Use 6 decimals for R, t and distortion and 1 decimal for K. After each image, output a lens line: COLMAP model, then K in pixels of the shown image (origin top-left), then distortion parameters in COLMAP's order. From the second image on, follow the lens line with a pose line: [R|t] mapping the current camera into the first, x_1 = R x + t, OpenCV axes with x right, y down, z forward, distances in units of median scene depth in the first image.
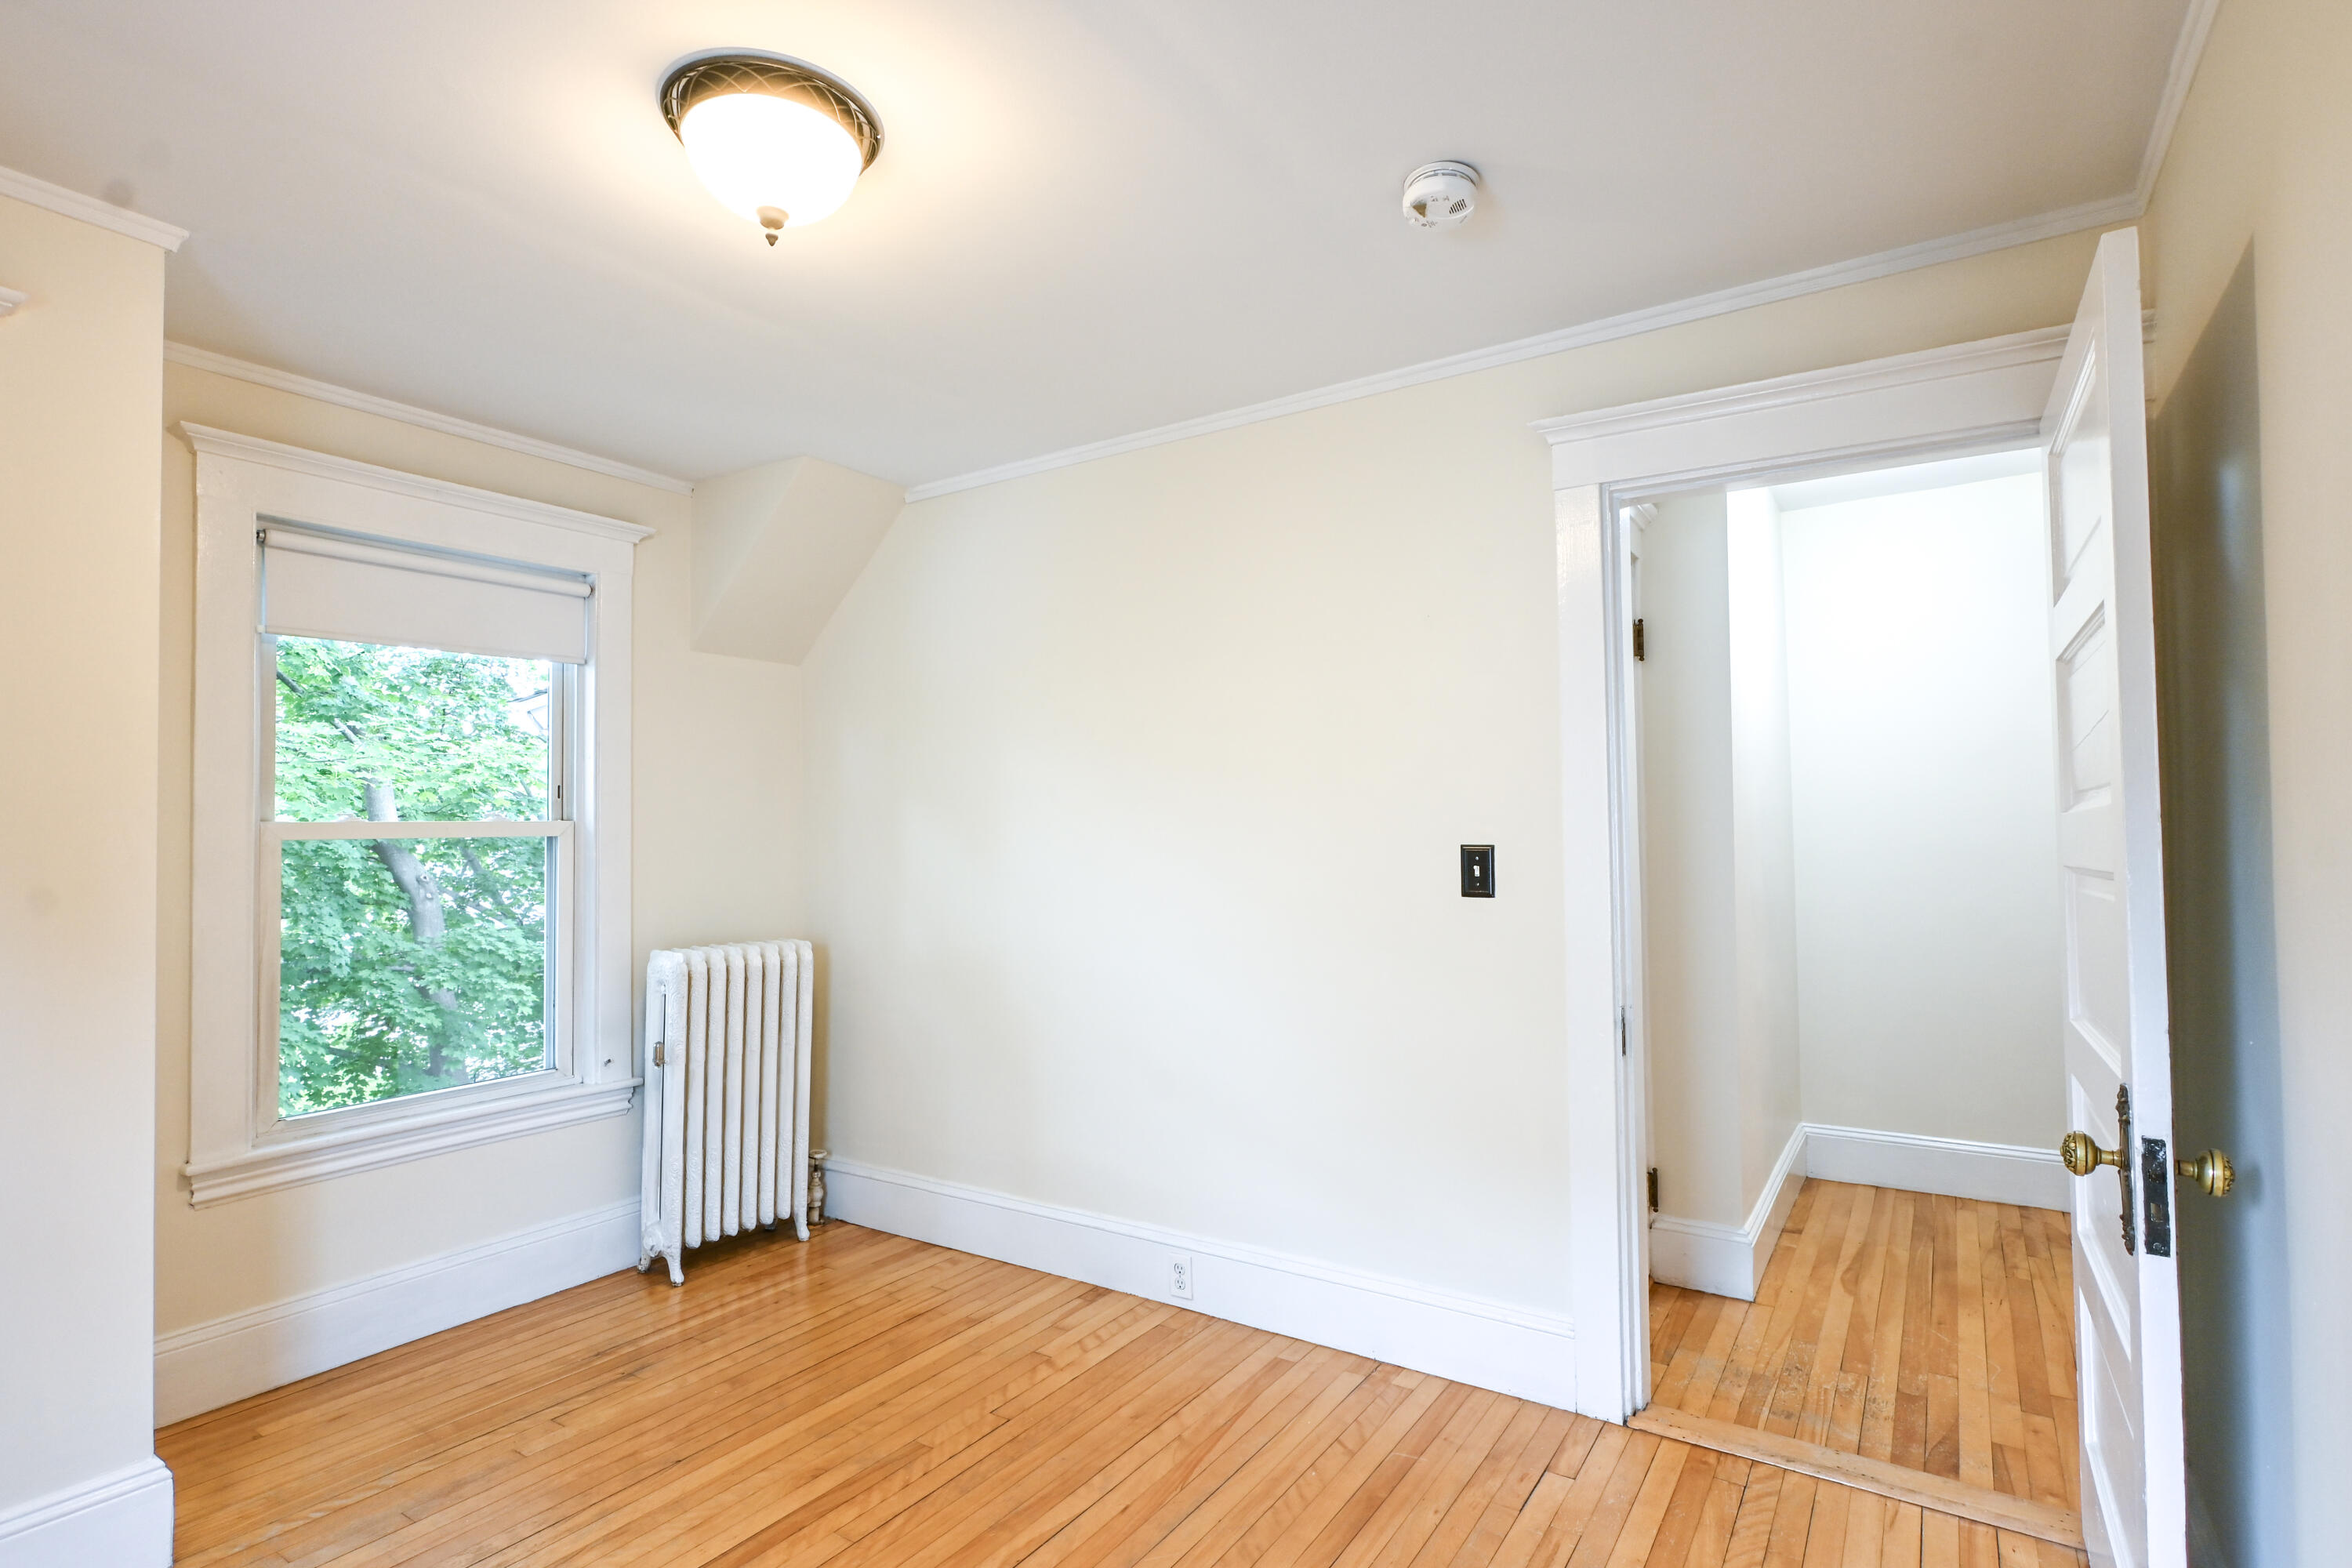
lens RADIAL K [[1165.4, 0, 1176.0], [0, 1165.4, 784.0], [0, 0, 1]] dist [0.002122, -0.000156]
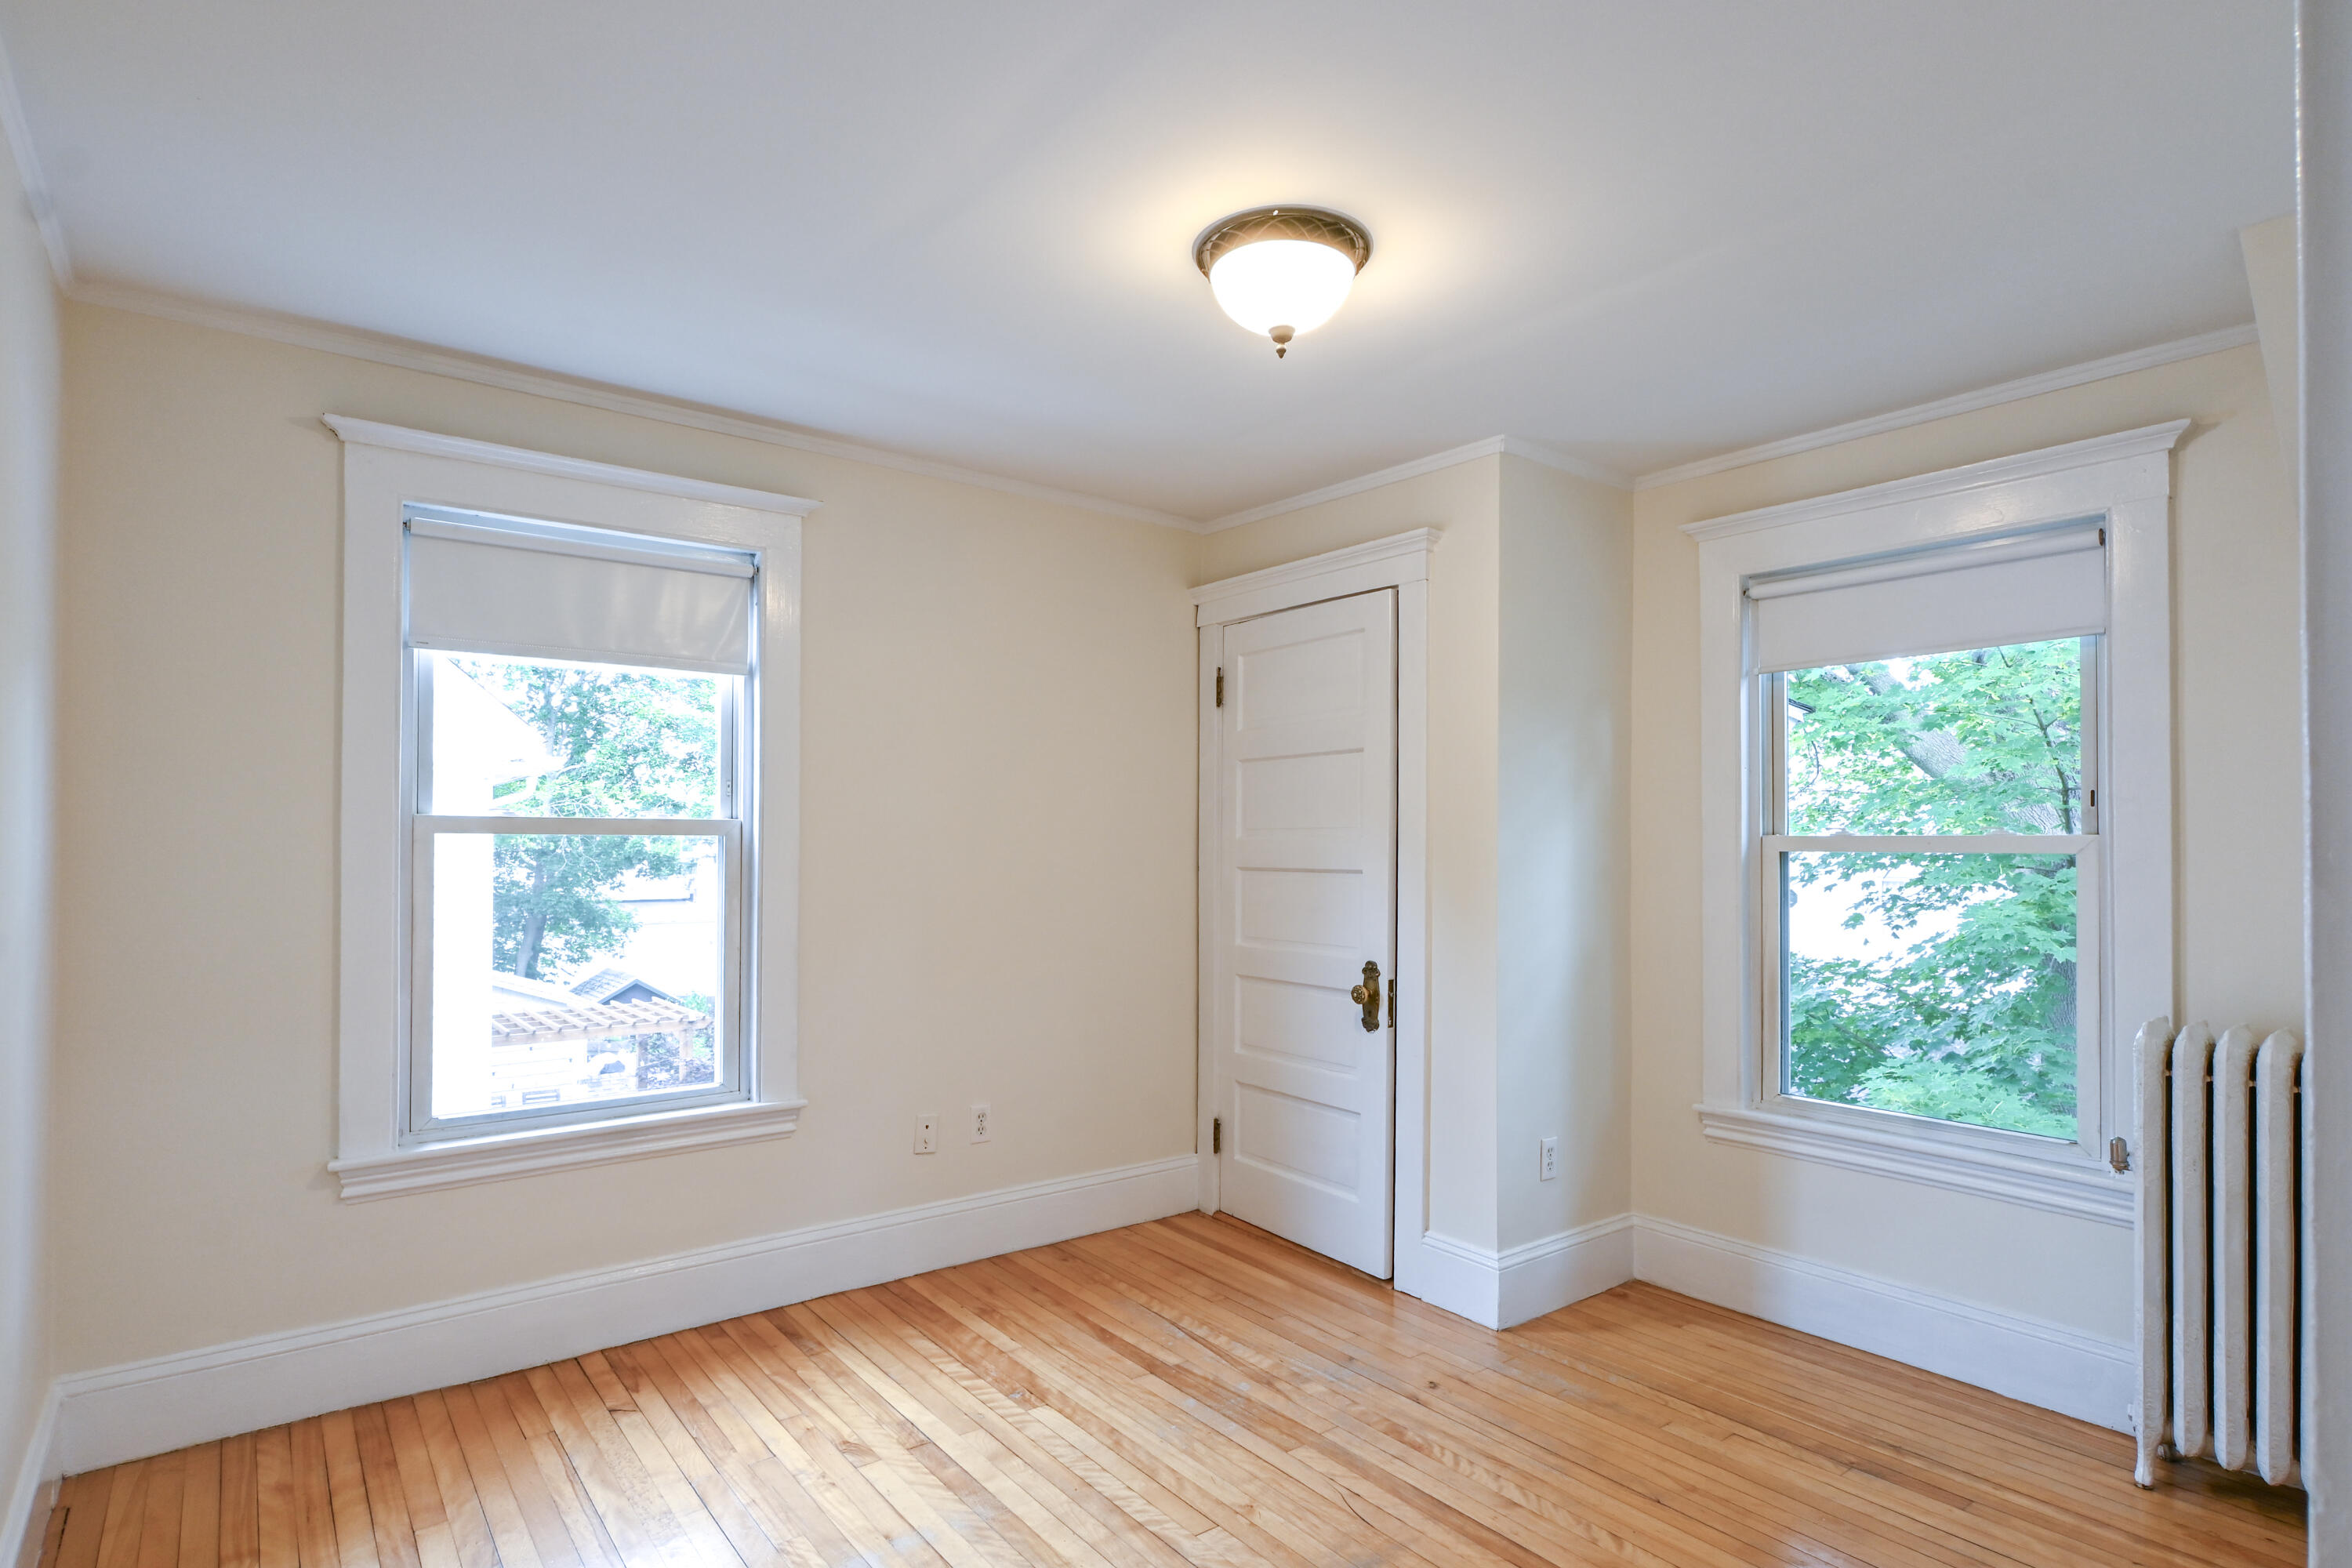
lens RADIAL K [[1231.5, 0, 1177.4], [0, 1231.5, 825.5], [0, 0, 1]] dist [0.001755, -0.000597]
pose [[-0.328809, -0.005067, -0.944383, 0.566703], [0.031529, 0.999369, -0.016339, 0.023426], [0.943870, -0.035148, -0.328442, 0.832783]]
